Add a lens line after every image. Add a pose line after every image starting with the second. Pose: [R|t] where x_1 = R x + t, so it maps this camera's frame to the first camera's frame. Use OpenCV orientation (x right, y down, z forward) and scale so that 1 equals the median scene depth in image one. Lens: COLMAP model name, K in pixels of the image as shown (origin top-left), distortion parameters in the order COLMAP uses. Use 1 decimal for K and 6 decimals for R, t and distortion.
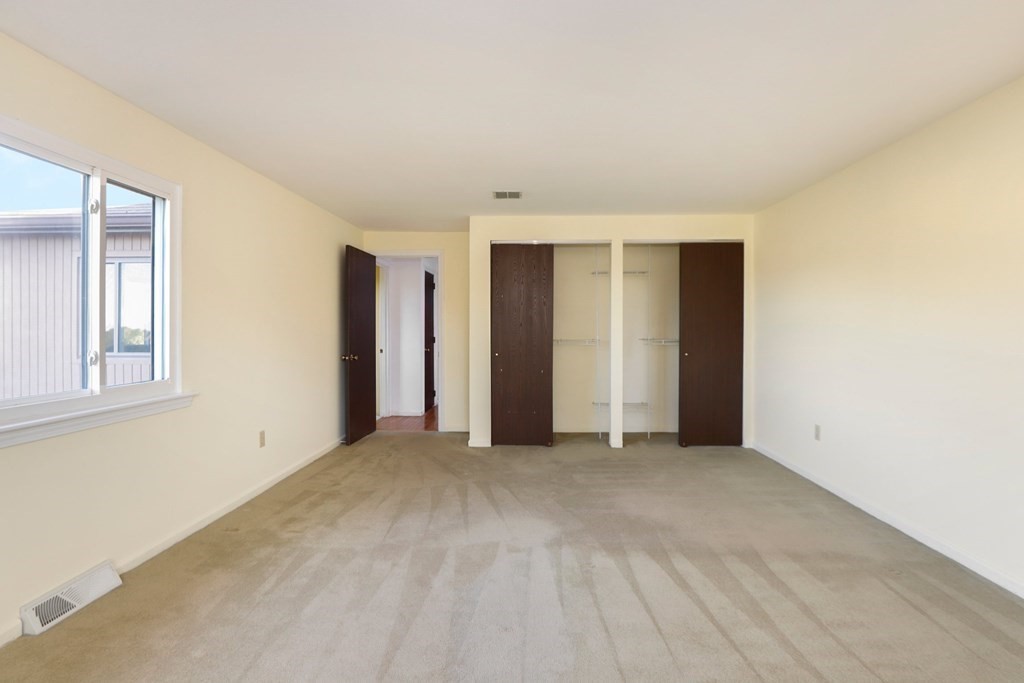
lens RADIAL K [[496.0, 0, 514.5], [0, 496.0, 327.3], [0, 0, 1]] dist [-0.026261, 0.007215]
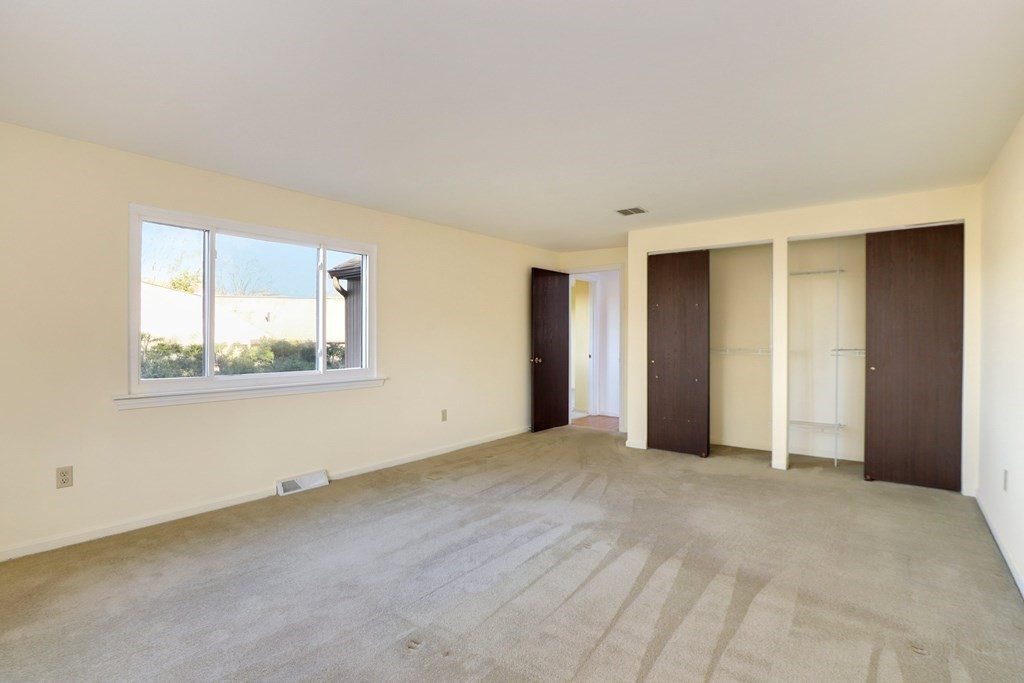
lens RADIAL K [[492.9, 0, 515.7], [0, 492.9, 336.1], [0, 0, 1]] dist [-0.020740, 0.001006]
pose [[0.805153, 0.001557, -0.593065, 0.572829], [-0.000351, 0.999998, 0.002148, -0.000968], [0.593067, -0.001521, 0.805152, -0.002263]]
